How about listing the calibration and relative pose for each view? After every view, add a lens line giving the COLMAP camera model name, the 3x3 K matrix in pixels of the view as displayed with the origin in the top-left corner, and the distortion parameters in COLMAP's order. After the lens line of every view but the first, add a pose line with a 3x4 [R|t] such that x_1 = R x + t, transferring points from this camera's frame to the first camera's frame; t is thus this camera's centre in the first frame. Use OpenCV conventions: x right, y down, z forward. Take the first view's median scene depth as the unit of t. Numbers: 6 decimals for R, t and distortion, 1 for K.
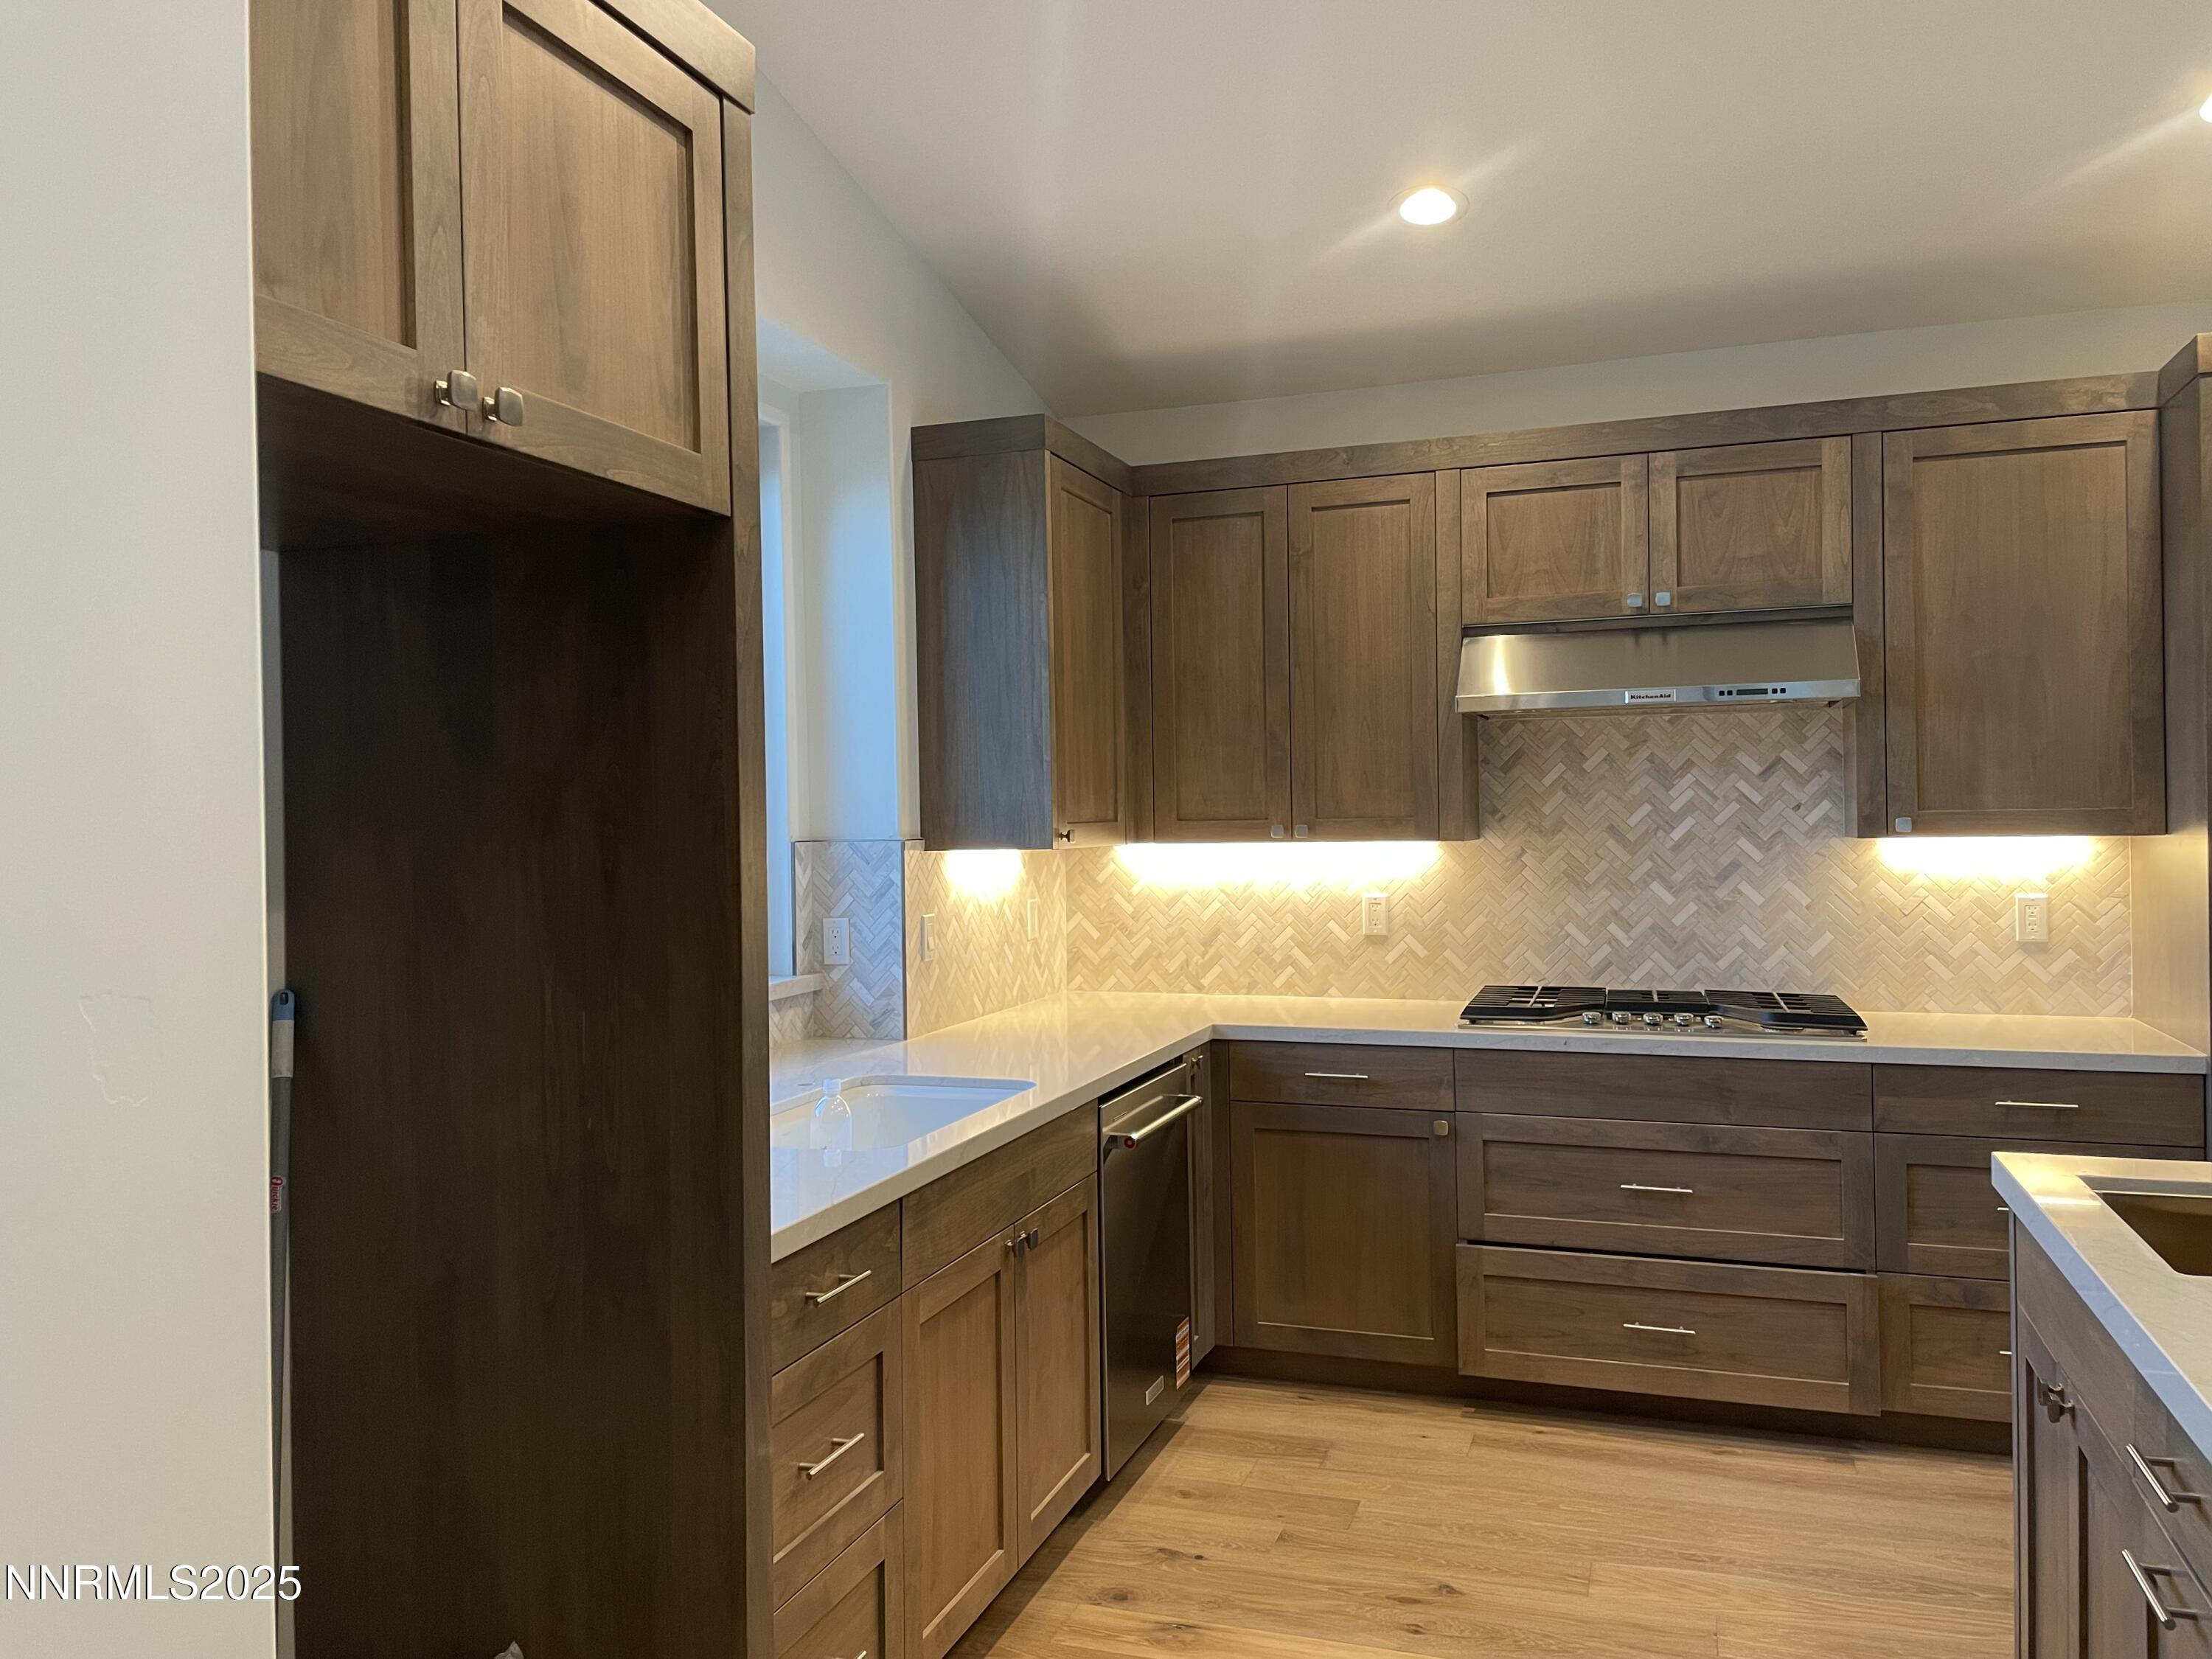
lens RADIAL K [[1680.6, 0, 1091.8], [0, 1680.6, 823.3], [0, 0, 1]] dist [0.090888, -0.096329]
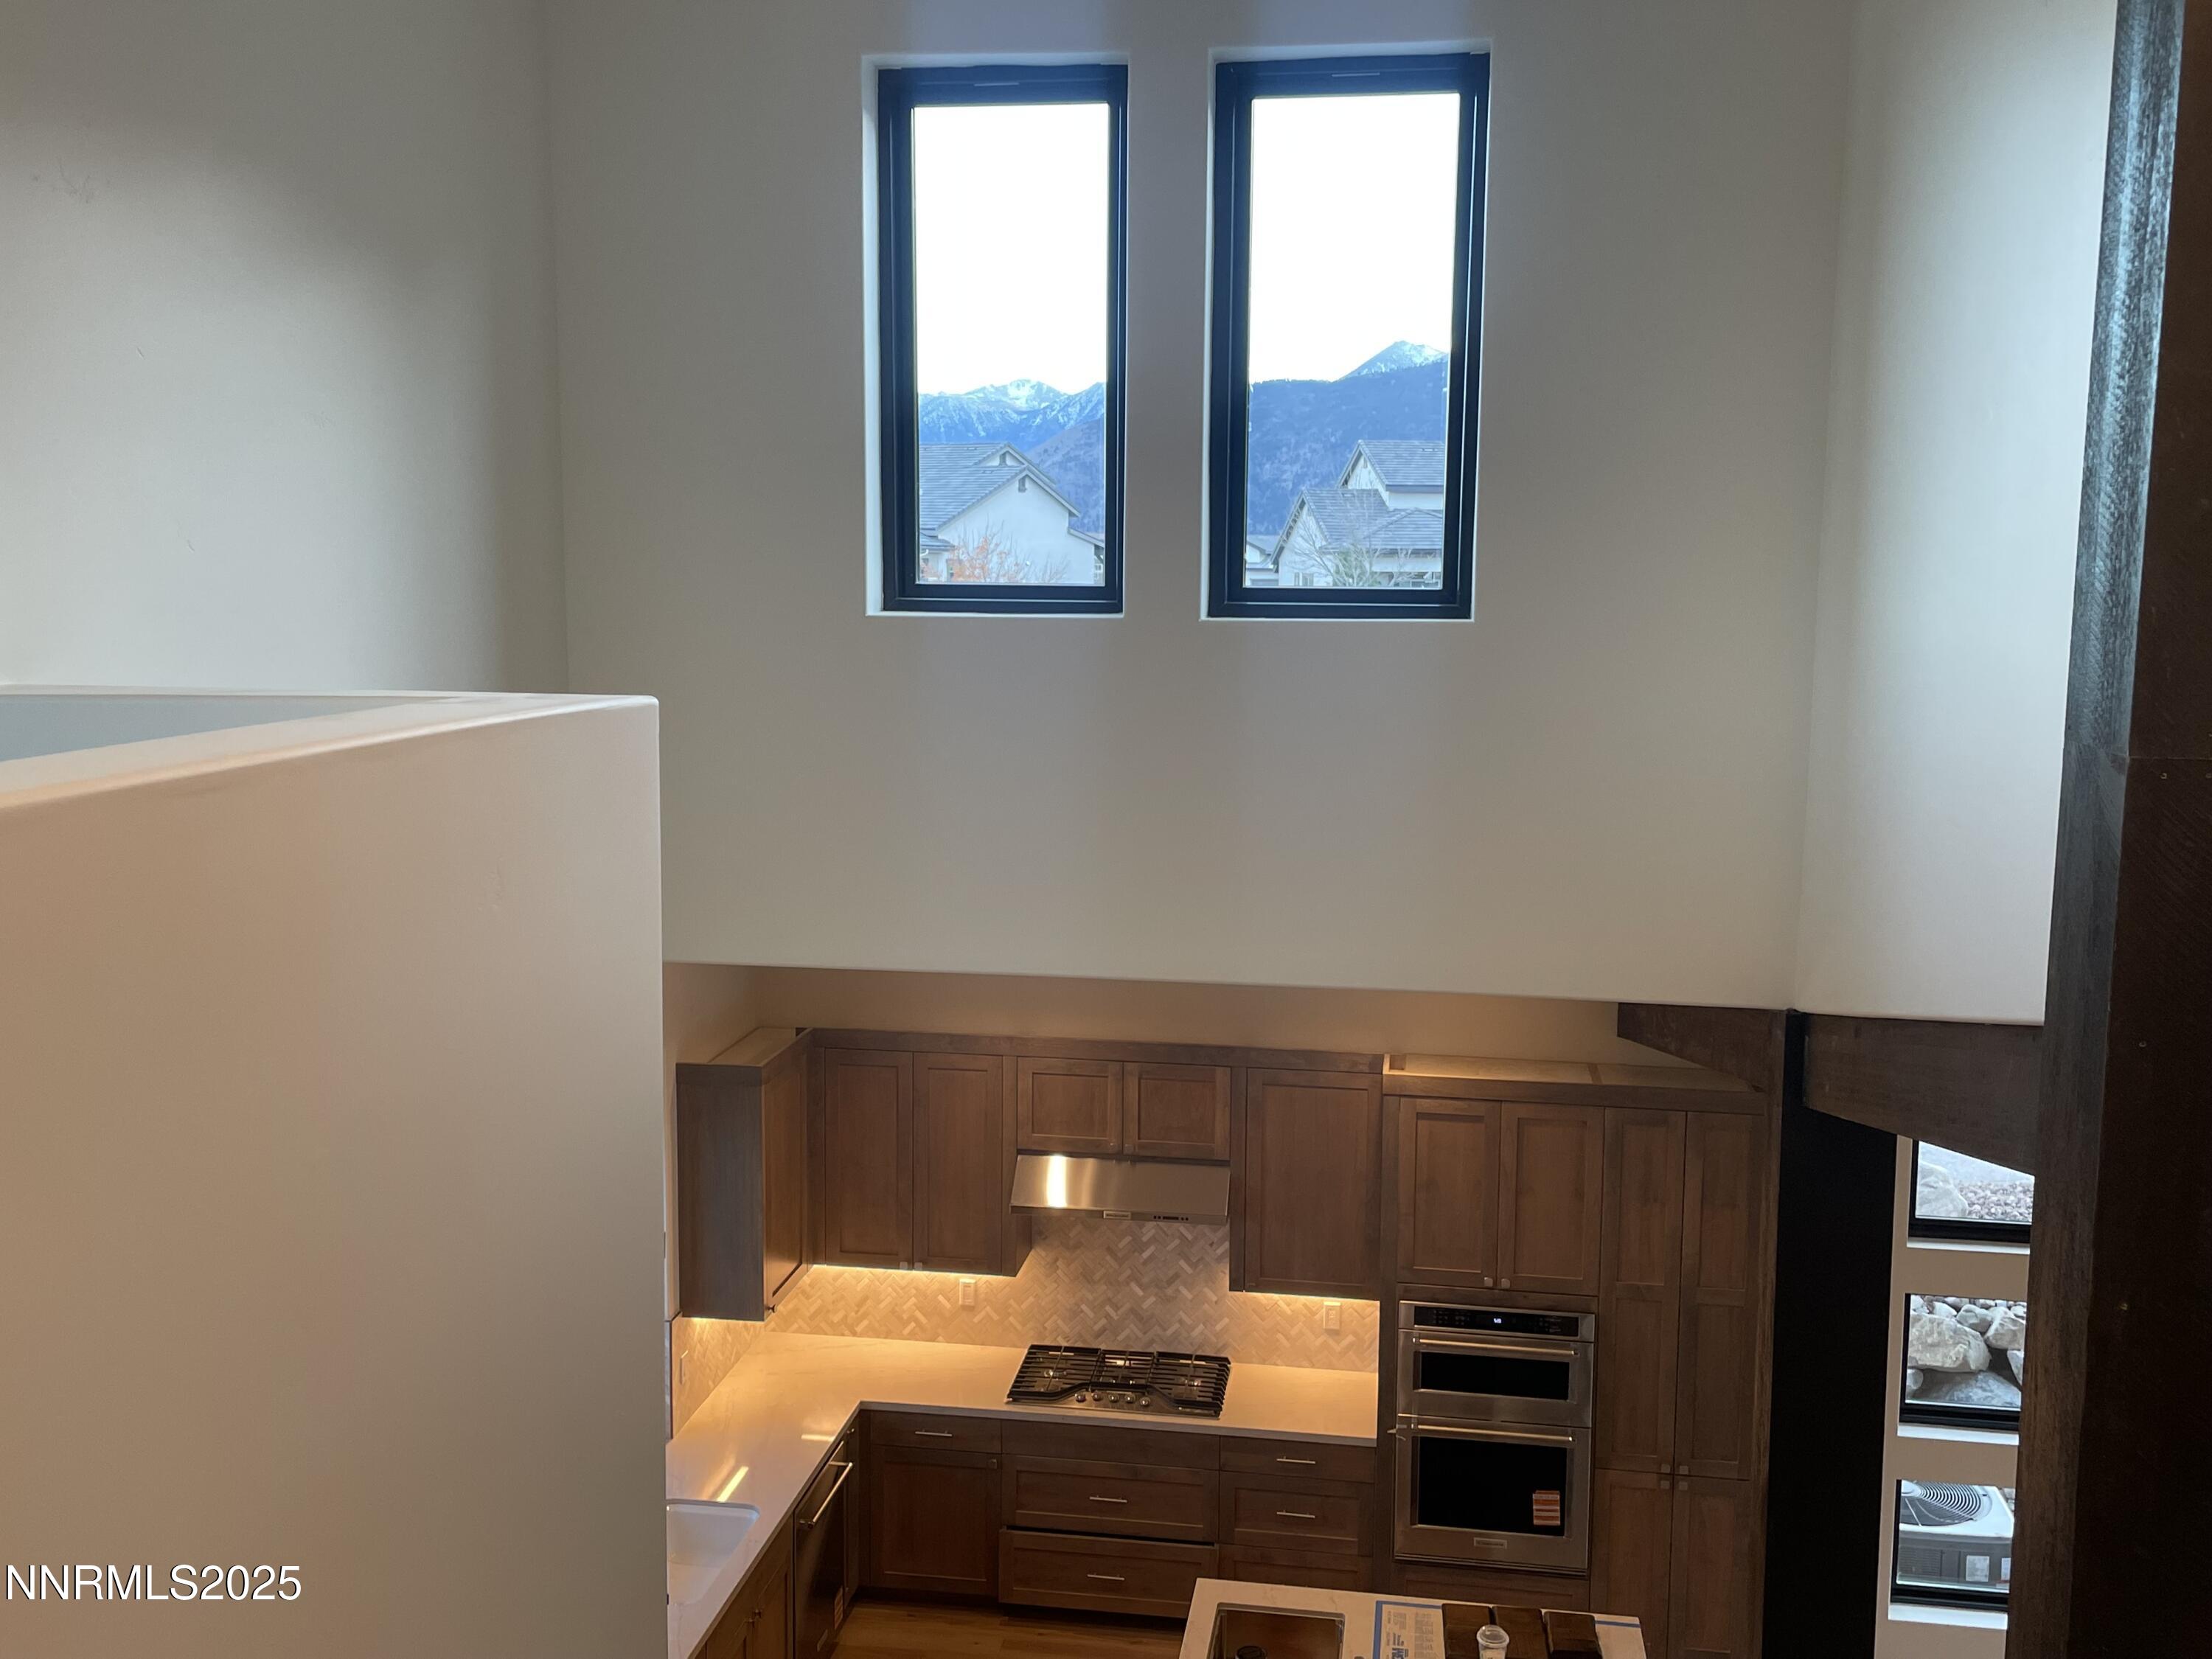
lens RADIAL K [[2058.1, 0, 1110.9], [0, 2058.1, 836.3], [0, 0, 1]] dist [0.149039, 0.000000]
pose [[0.983622, -0.002554, 0.180226, -0.051723], [-0.022681, 0.990198, 0.137819, -0.688708], [-0.178812, -0.139649, 0.973922, -0.919846]]
